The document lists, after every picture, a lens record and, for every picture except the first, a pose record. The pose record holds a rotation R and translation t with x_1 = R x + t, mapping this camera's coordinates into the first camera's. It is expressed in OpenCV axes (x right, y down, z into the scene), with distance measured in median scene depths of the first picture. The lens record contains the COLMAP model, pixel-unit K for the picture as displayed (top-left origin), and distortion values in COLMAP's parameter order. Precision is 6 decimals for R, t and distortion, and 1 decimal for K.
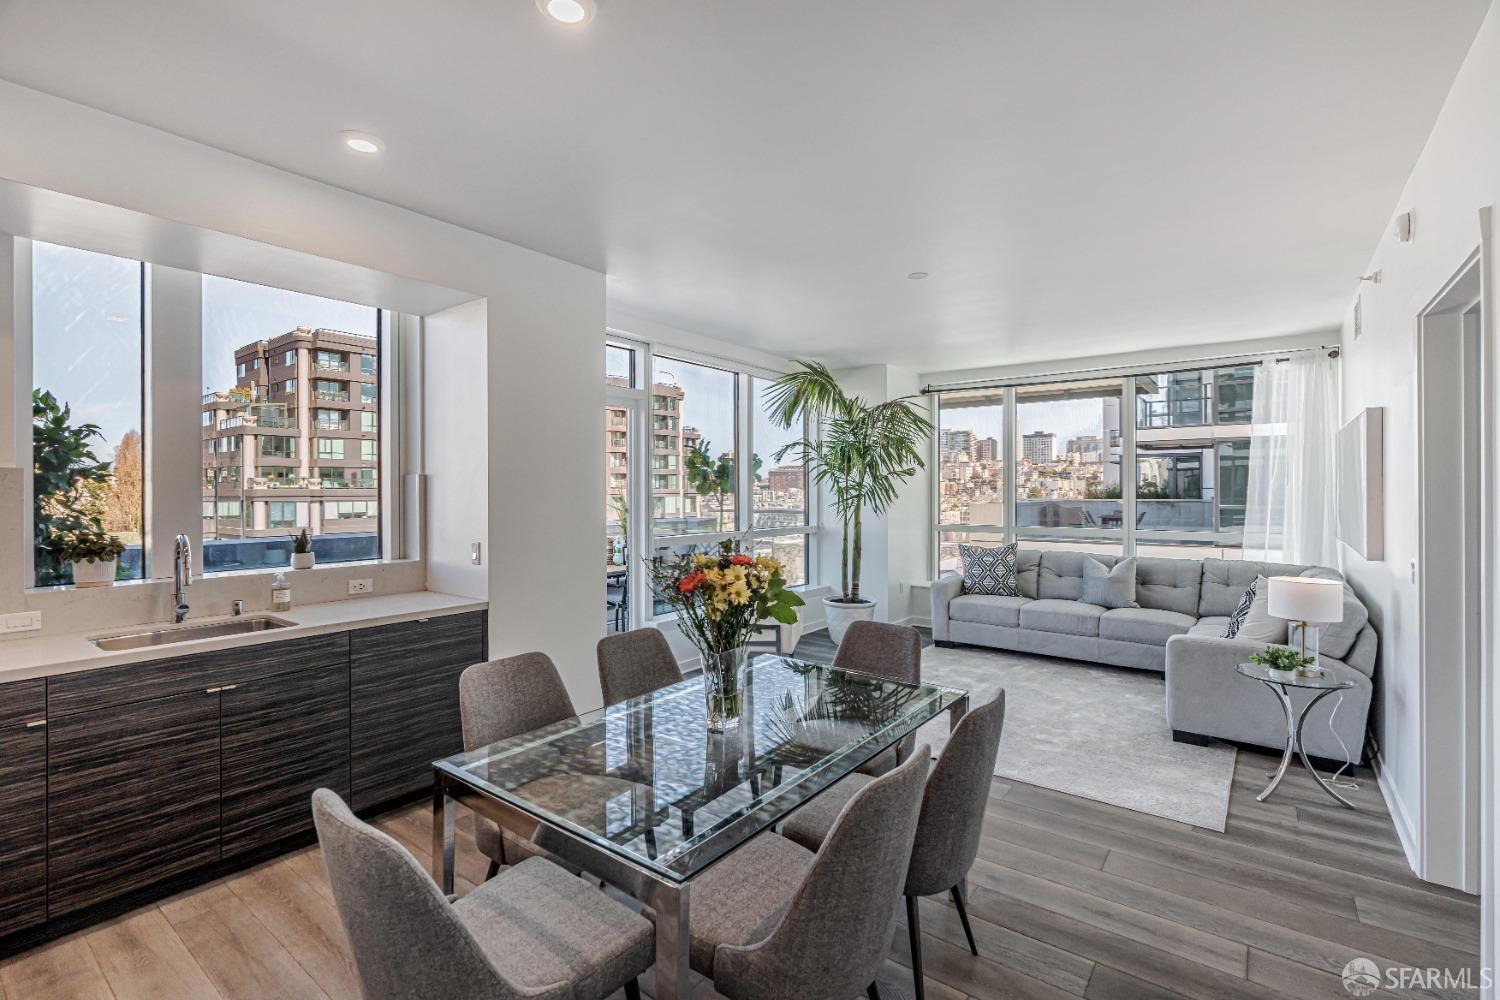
lens RADIAL K [[682.1, 0, 746.0], [0, 682.1, 492.5], [0, 0, 1]] dist [-0.007532, 0.000289]
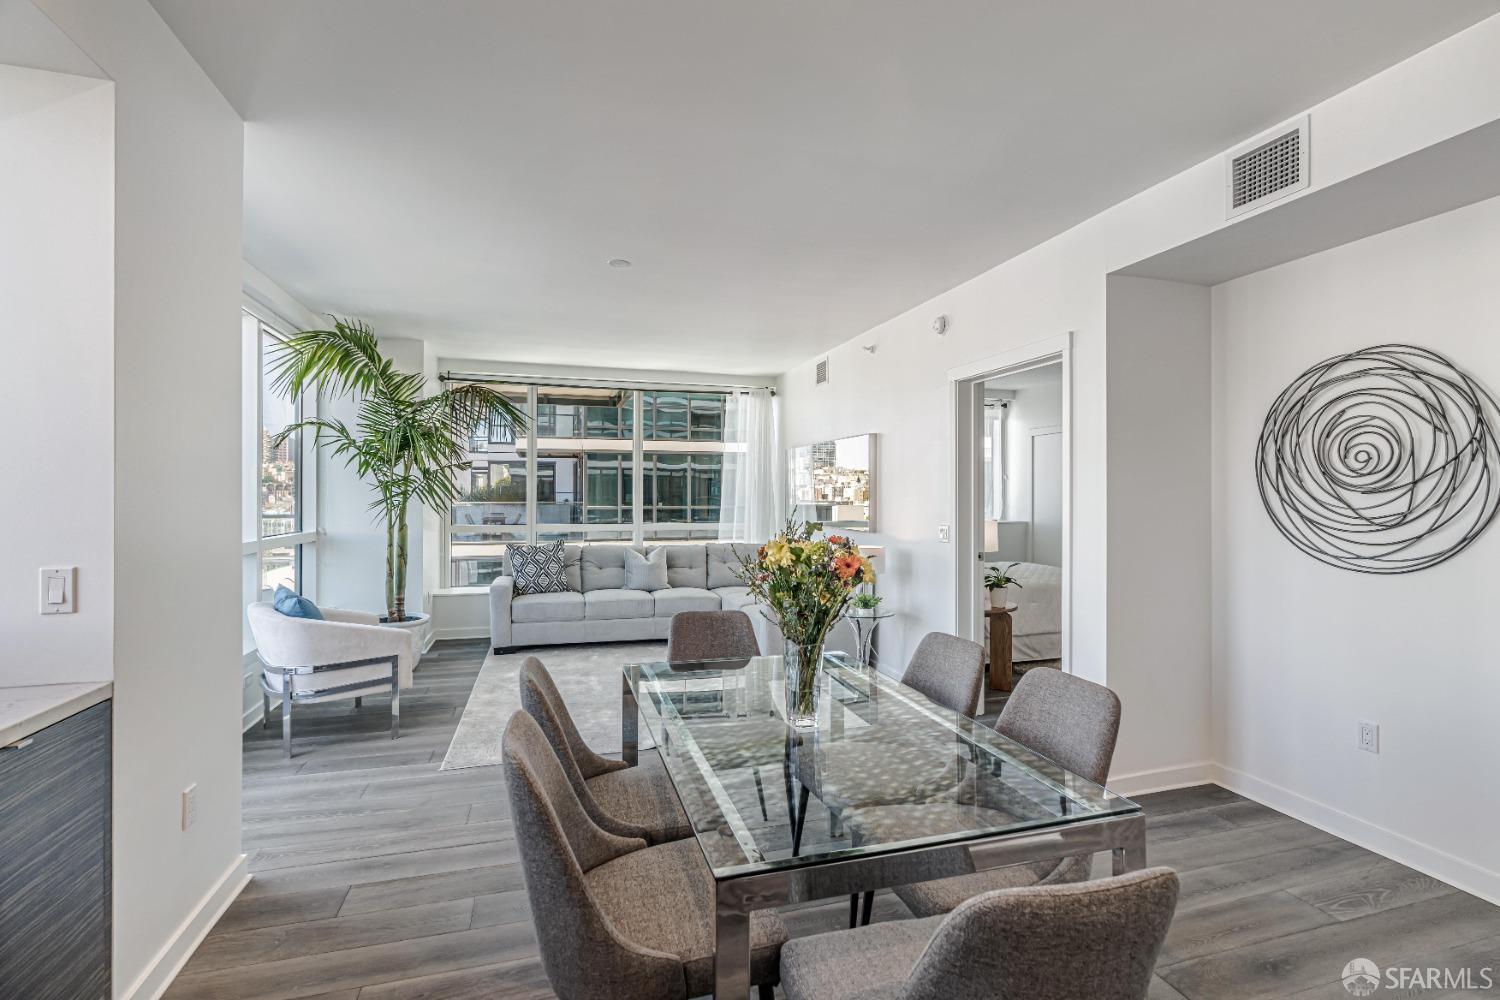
lens RADIAL K [[682.1, 0, 749.7], [0, 682.1, 502.3], [0, 0, 1]] dist [-0.007532, 0.000289]
pose [[0.587770, -0.004135, 0.809018, -0.260488], [-0.000531, 0.999985, 0.005496, 0.012119], [-0.809028, -0.003660, 0.587759, 0.168701]]
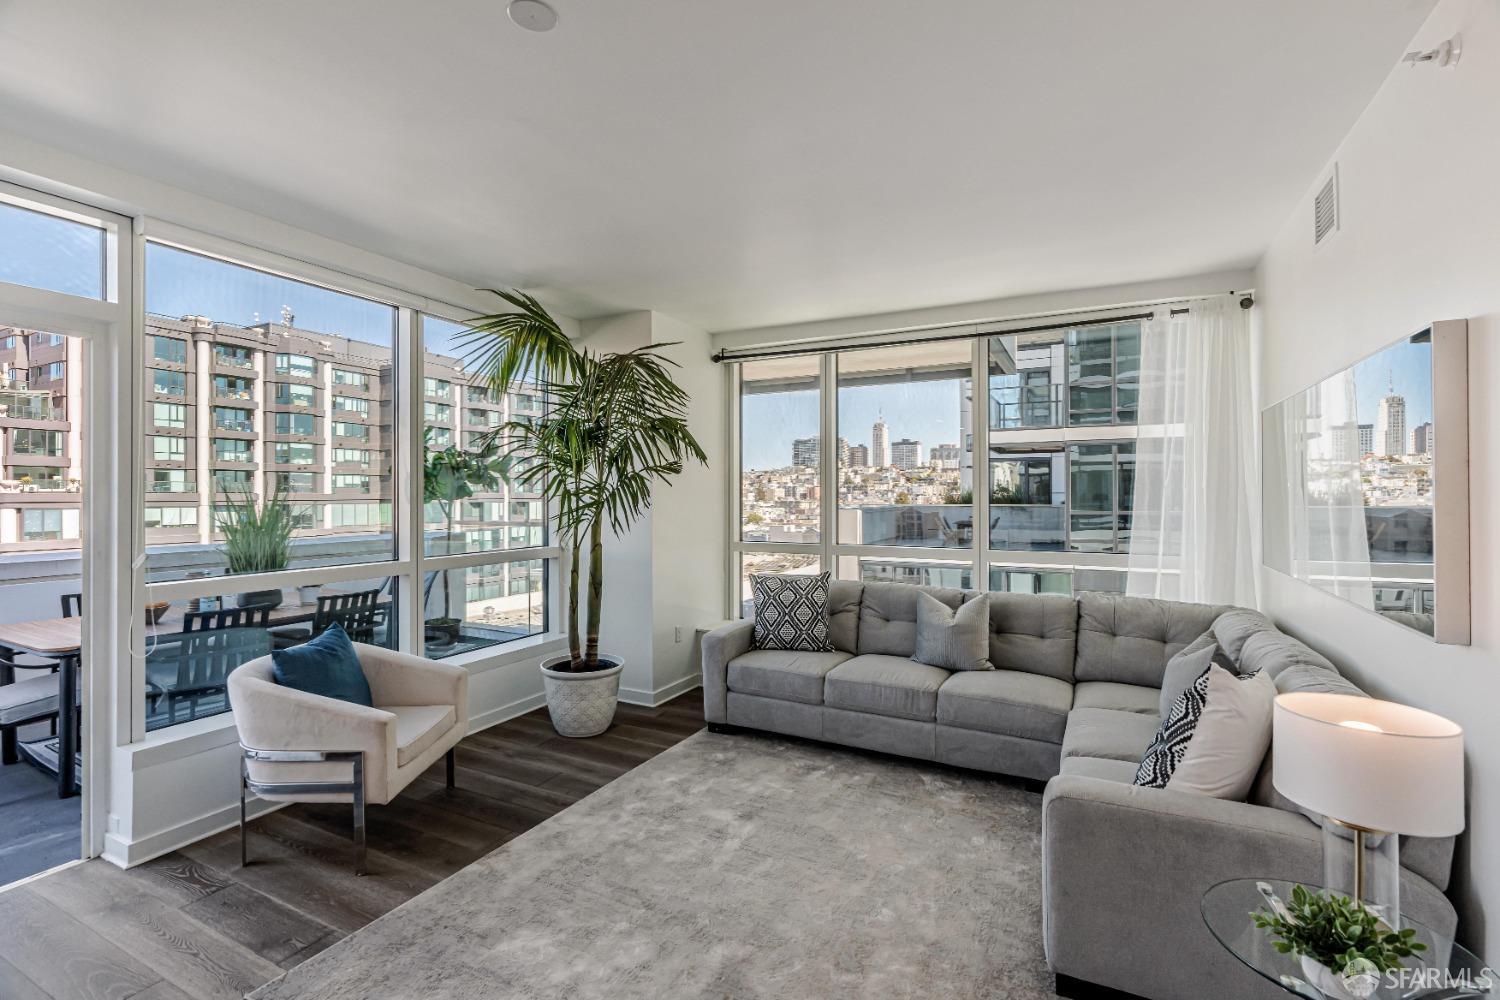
lens RADIAL K [[682.1, 0, 747.2], [0, 682.1, 493.0], [0, 0, 1]] dist [-0.007532, 0.000289]
pose [[0.984340, 0.000878, 0.176277, 0.191769], [0.000243, 0.999980, -0.006339, -0.001082], [-0.176279, 0.006283, 0.984320, 0.331379]]
